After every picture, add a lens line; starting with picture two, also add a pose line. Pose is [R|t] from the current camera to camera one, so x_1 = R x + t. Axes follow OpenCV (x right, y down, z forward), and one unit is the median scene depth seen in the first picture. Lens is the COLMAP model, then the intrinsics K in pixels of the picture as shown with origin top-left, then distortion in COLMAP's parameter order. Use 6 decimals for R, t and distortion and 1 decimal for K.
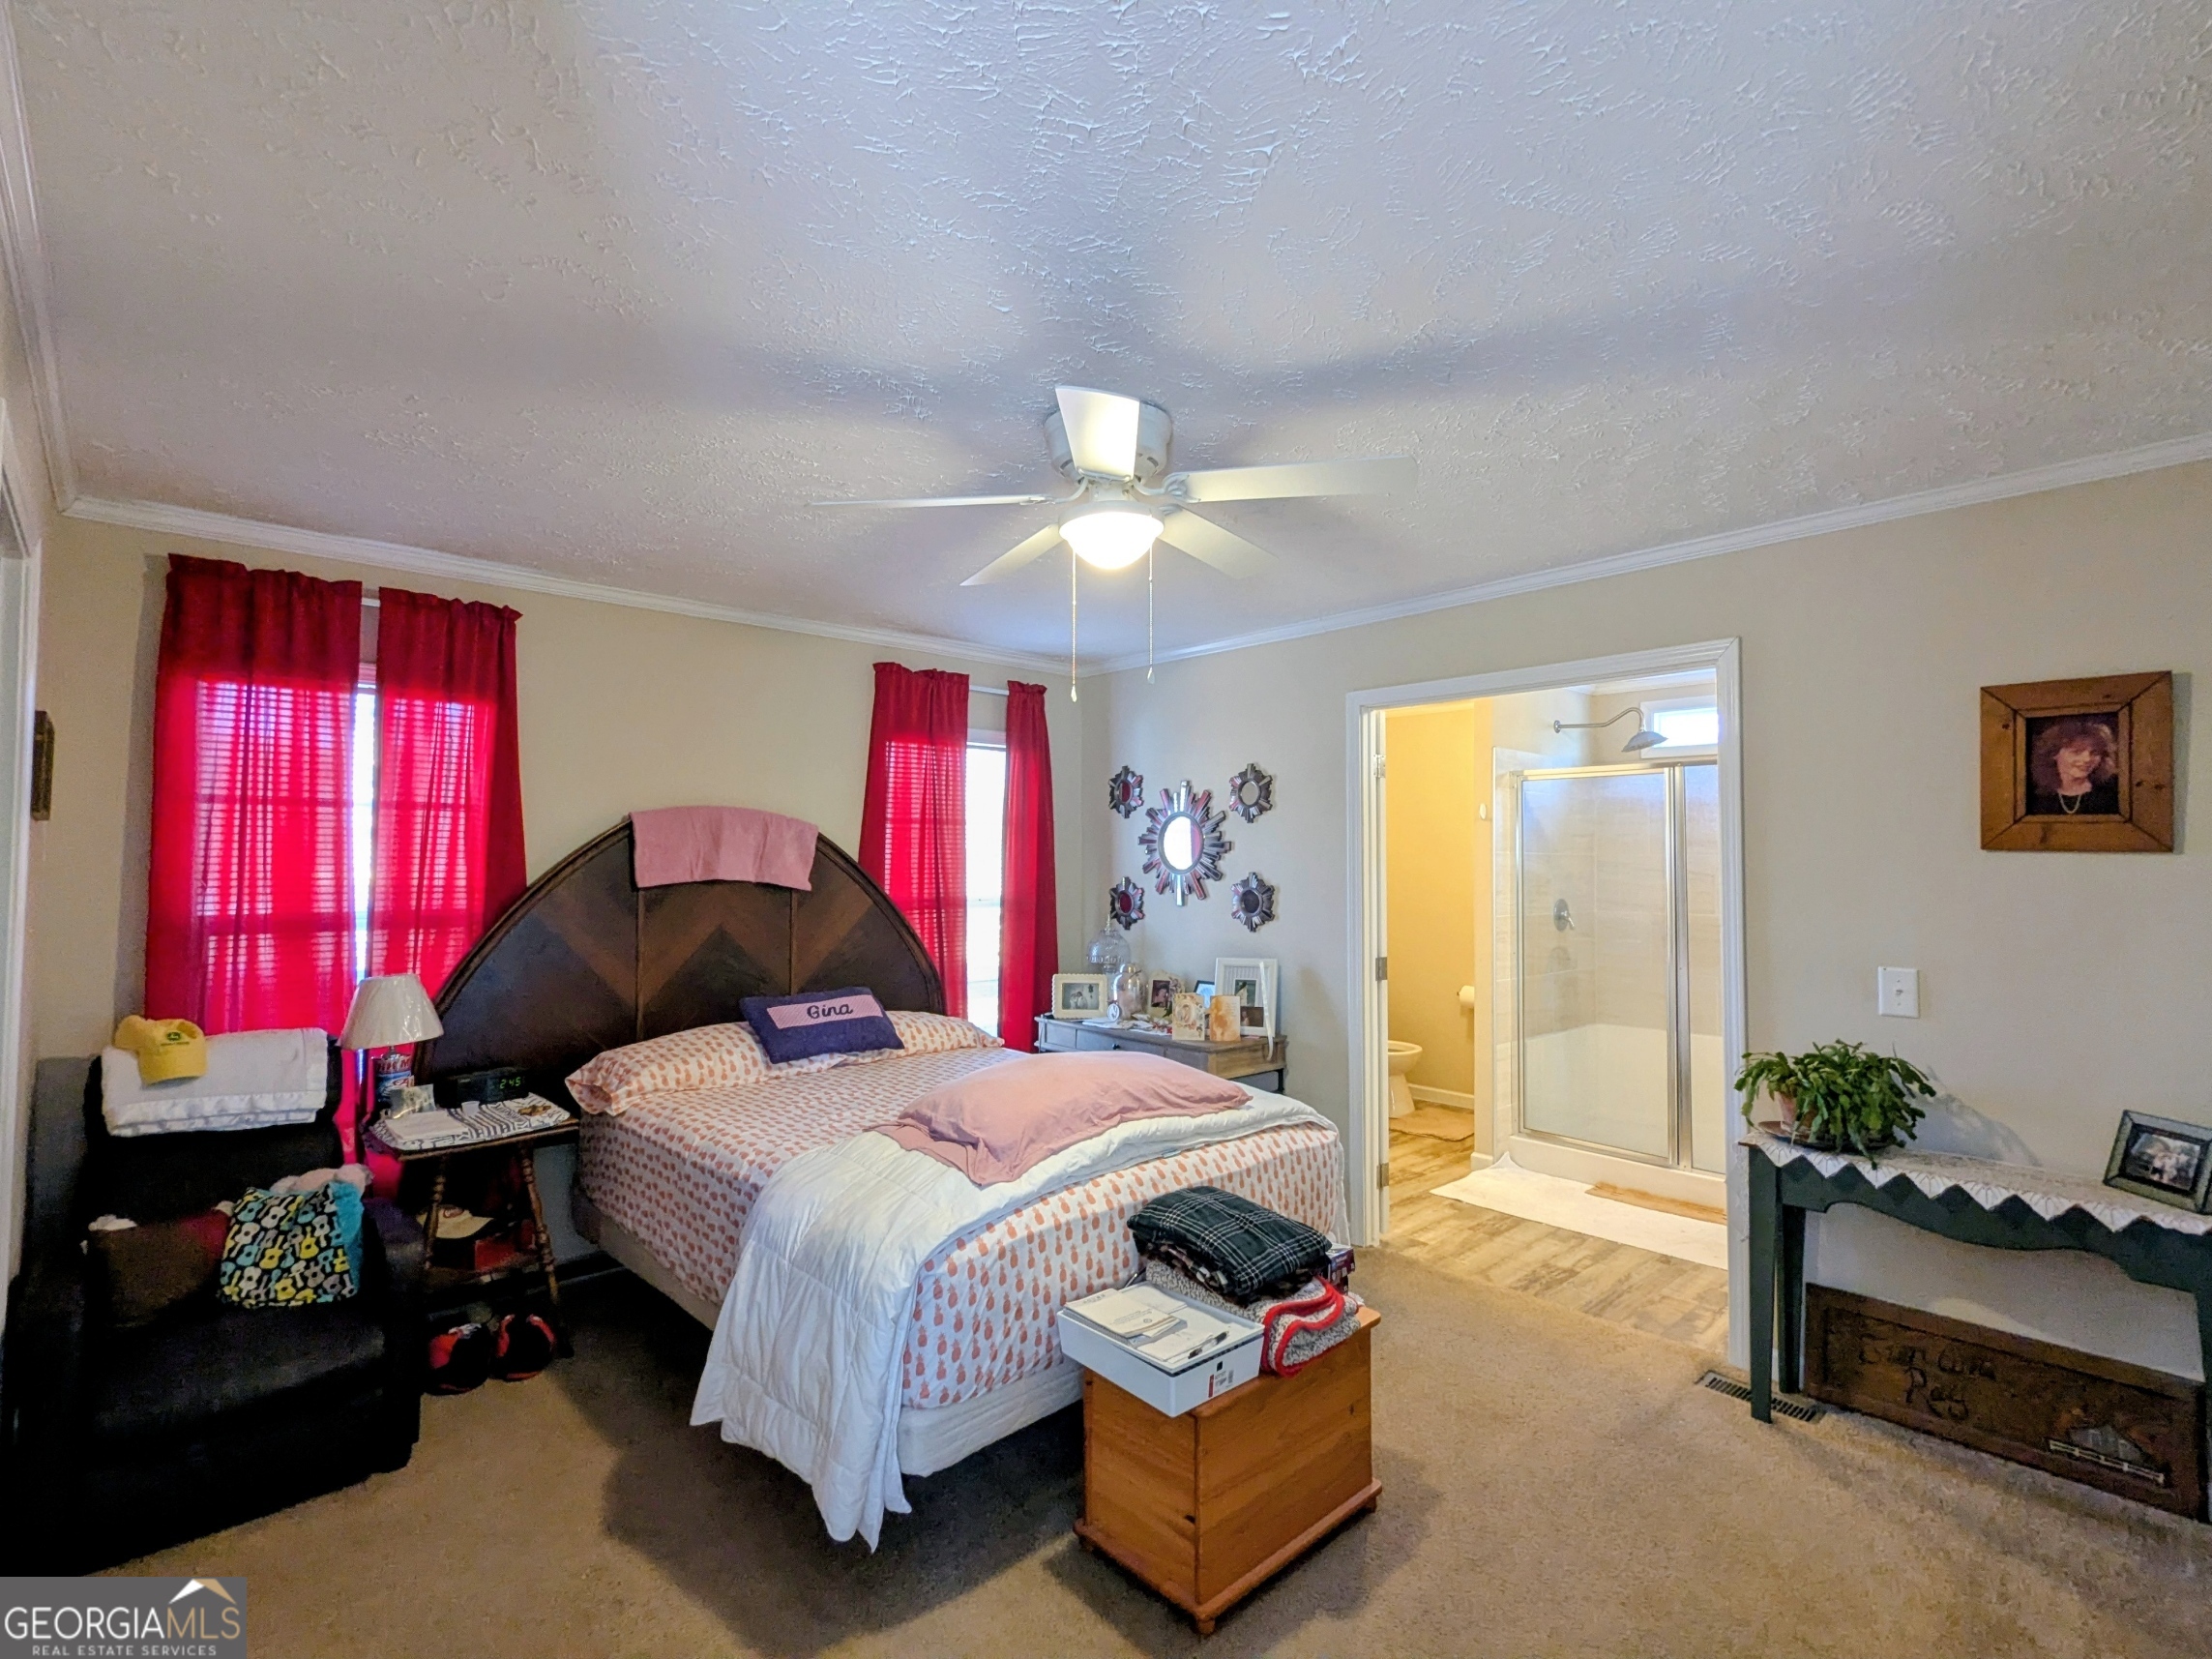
lens RADIAL K [[1048.3, 0, 1111.1], [0, 1048.3, 828.7], [0, 0, 1]] dist [0.013591, -0.000789]
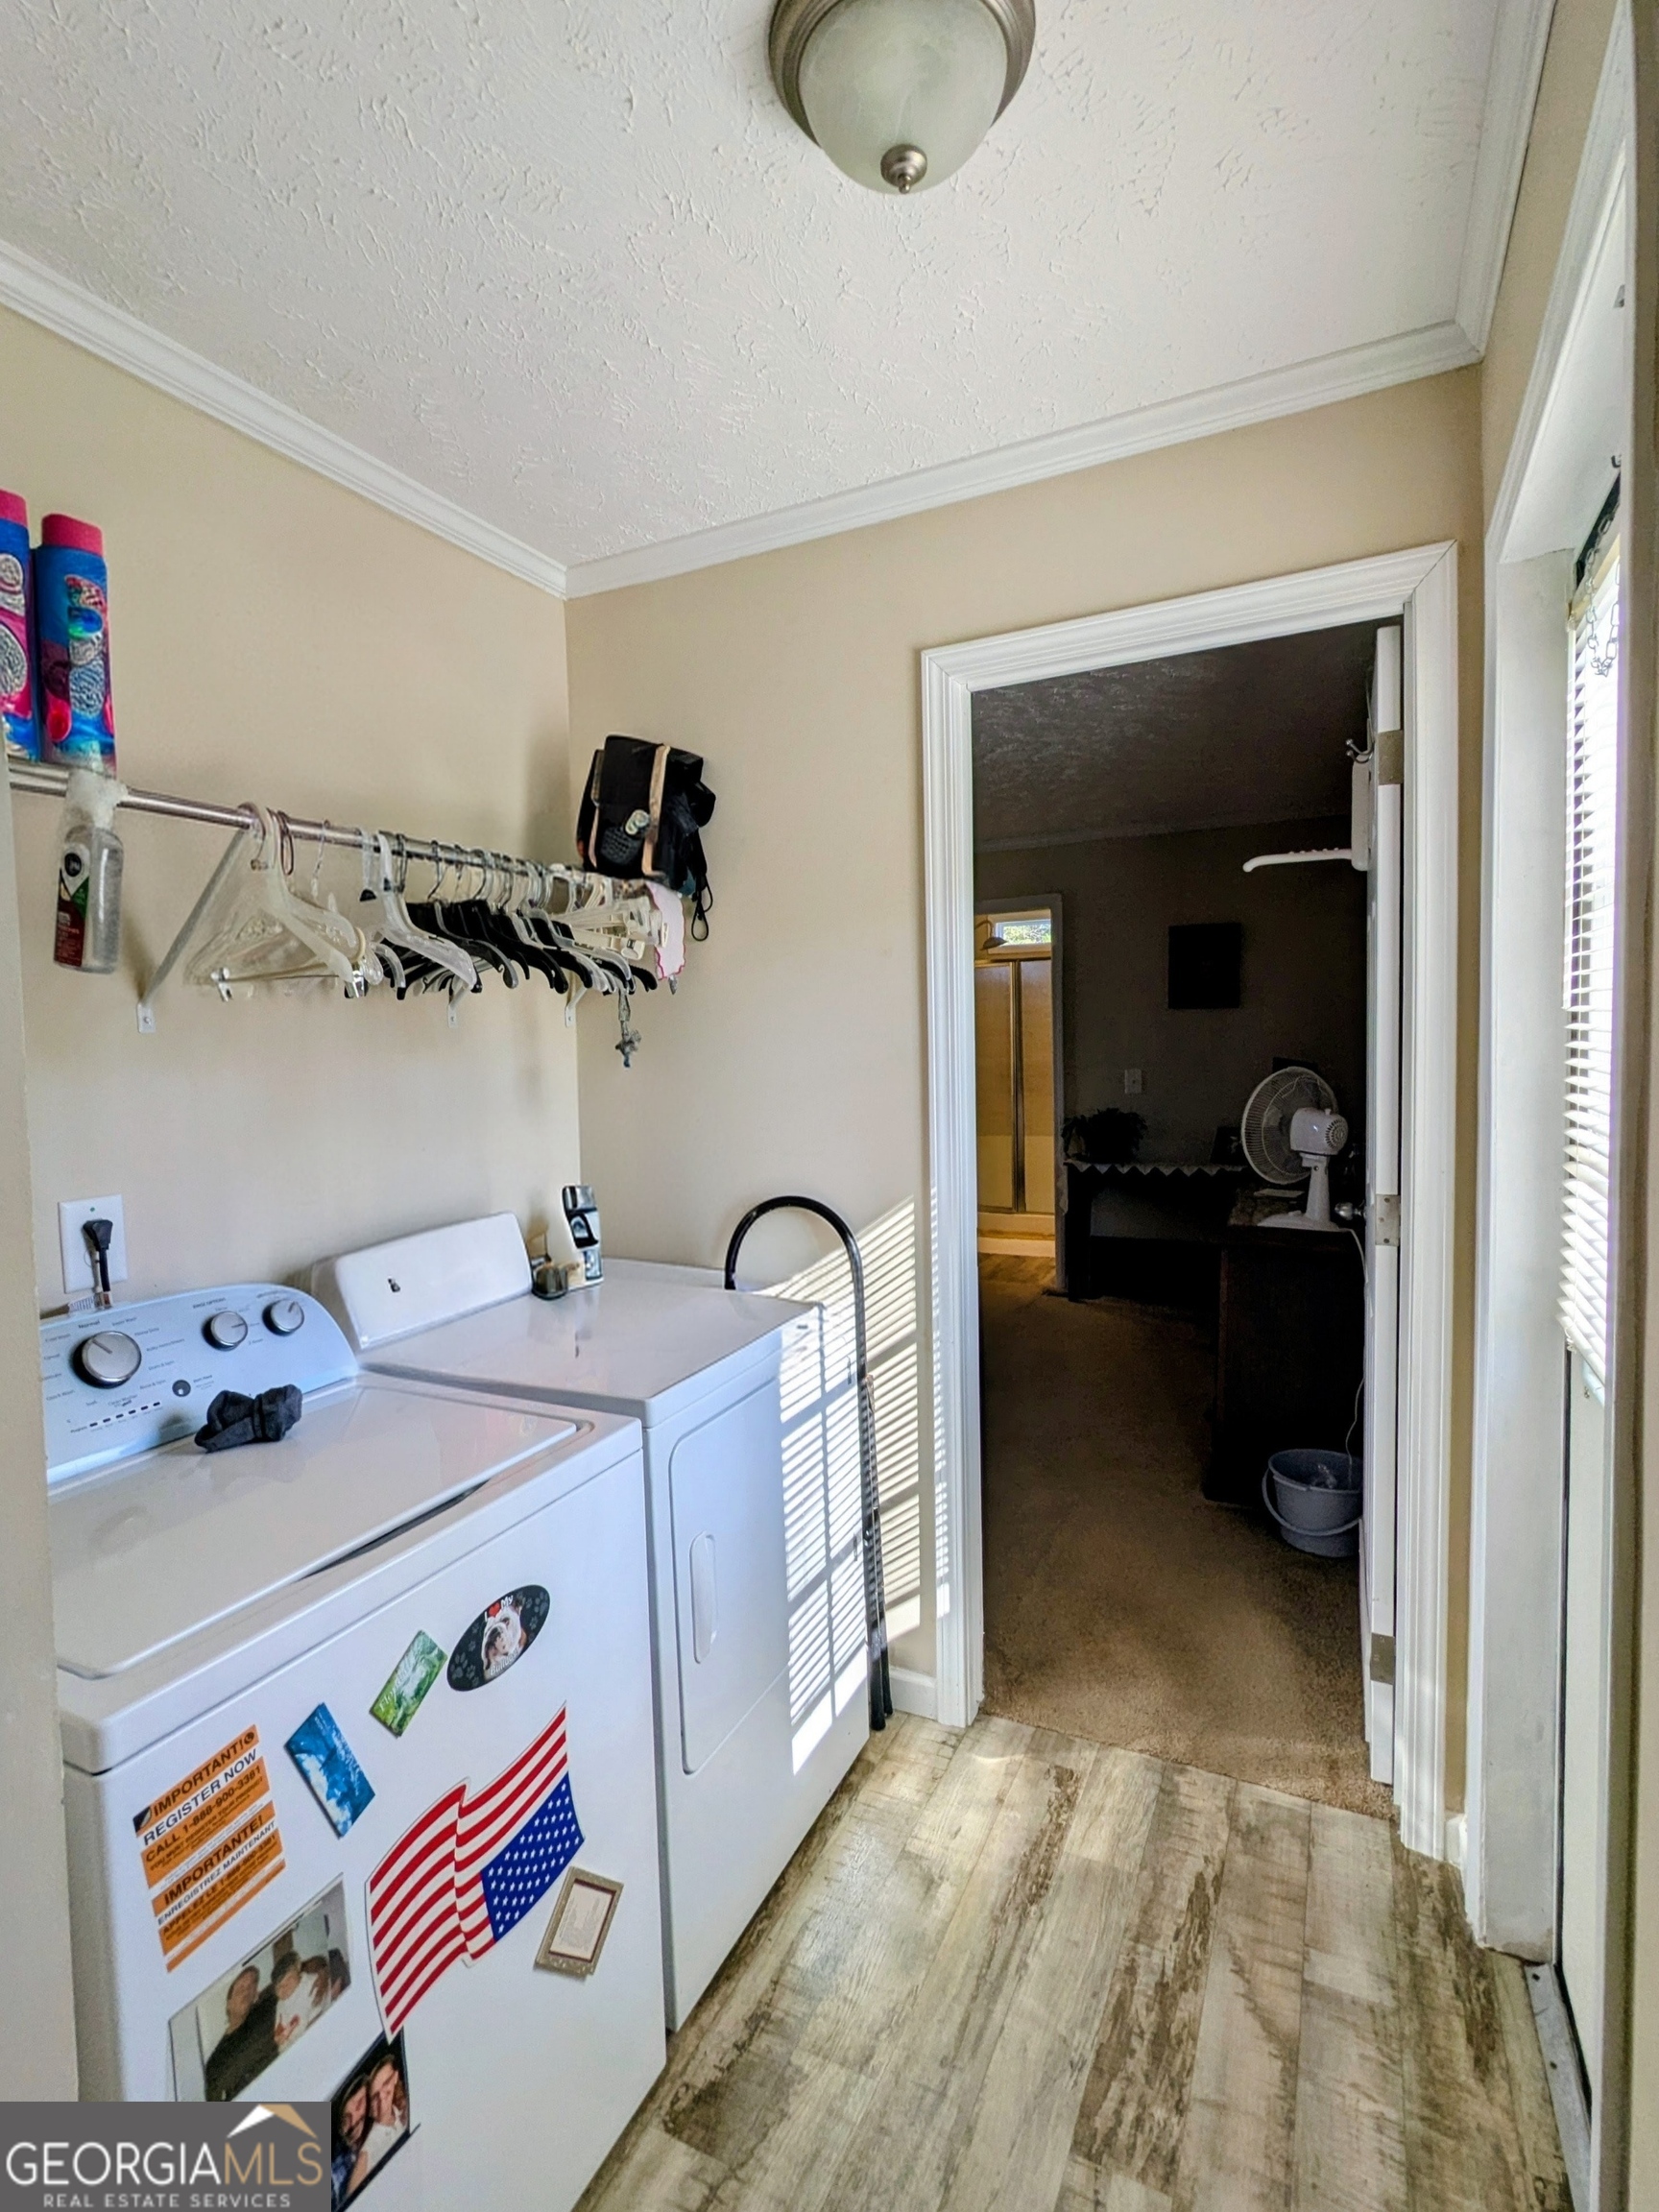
lens RADIAL K [[1048.8, 0, 829.5], [0, 1048.8, 1106.0], [0, 0, 1]] dist [-0.001534, -0.000296]
pose [[0.934650, -0.050837, 0.351917, -0.449855], [0.019220, 0.995503, 0.092761, 0.007959], [-0.355050, -0.079936, 0.931424, -0.592469]]
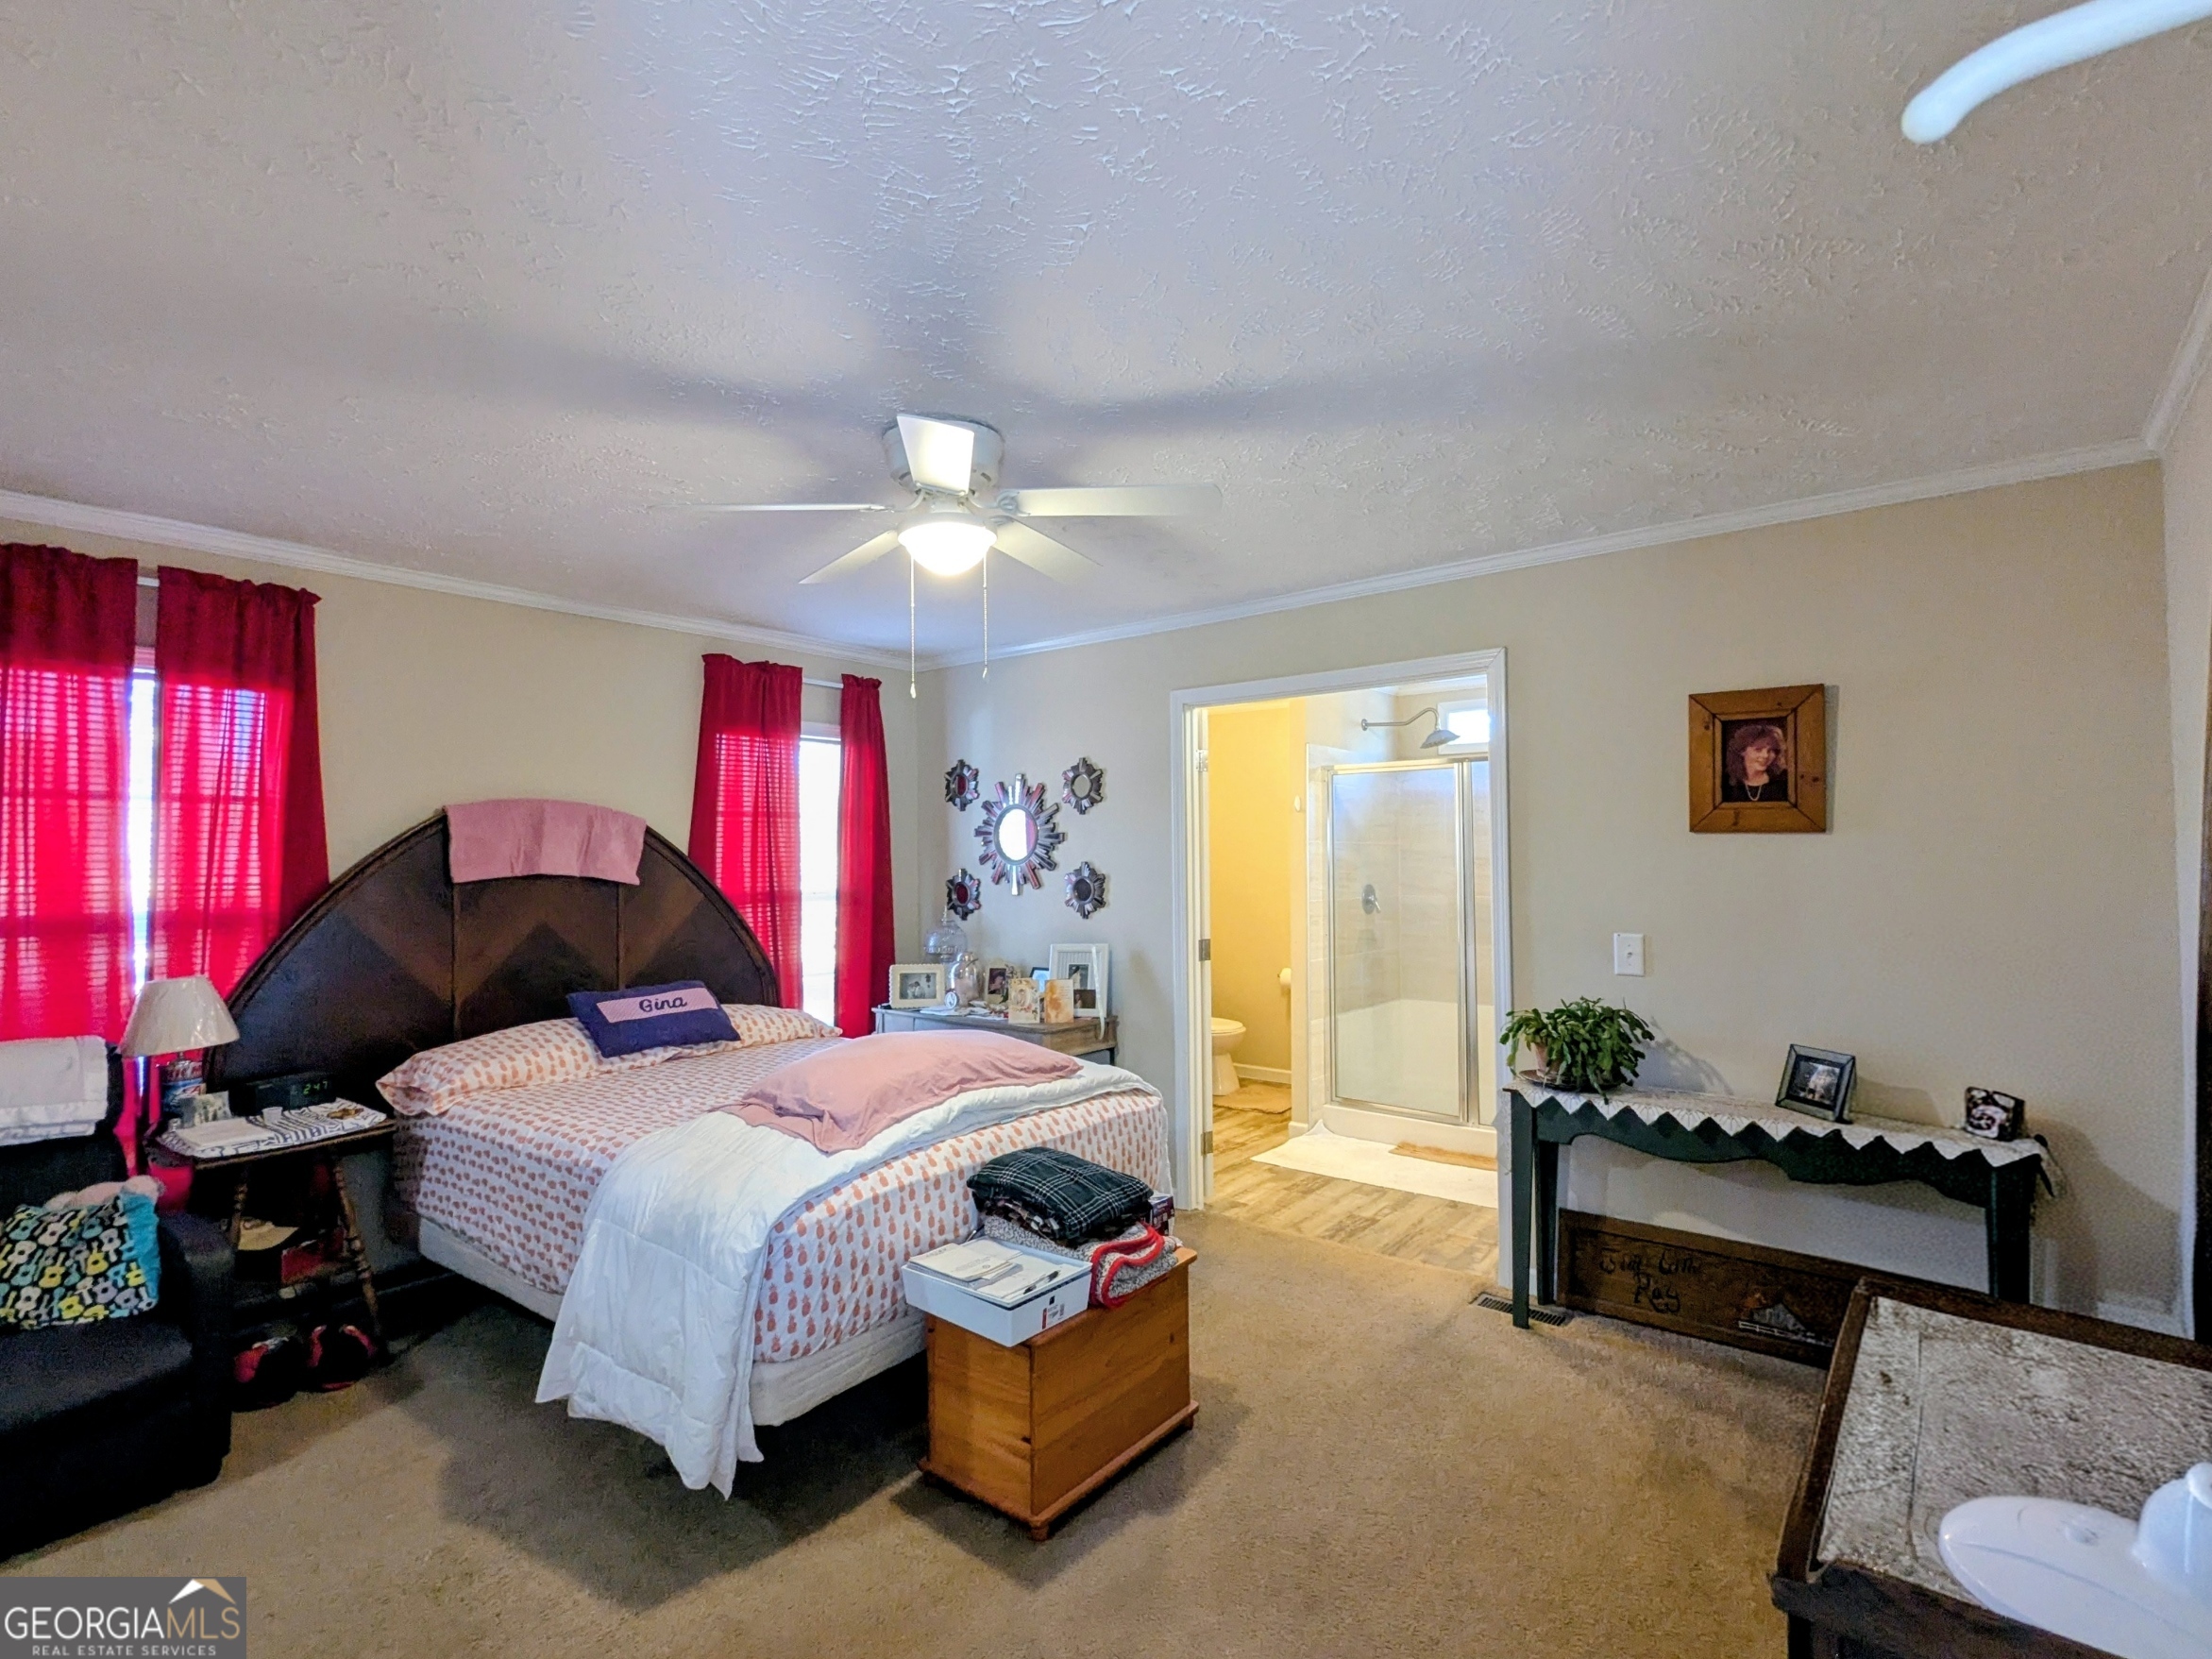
lens RADIAL K [[1068.9, 0, 1106.0], [0, 1068.9, 829.5], [0, 0, 1]] dist [0.010075, -0.000769]
pose [[0.988838, -0.006528, 0.148849, -0.003584], [0.005895, 0.999972, 0.004692, 0.007100], [-0.148875, -0.003762, 0.988849, -0.084885]]
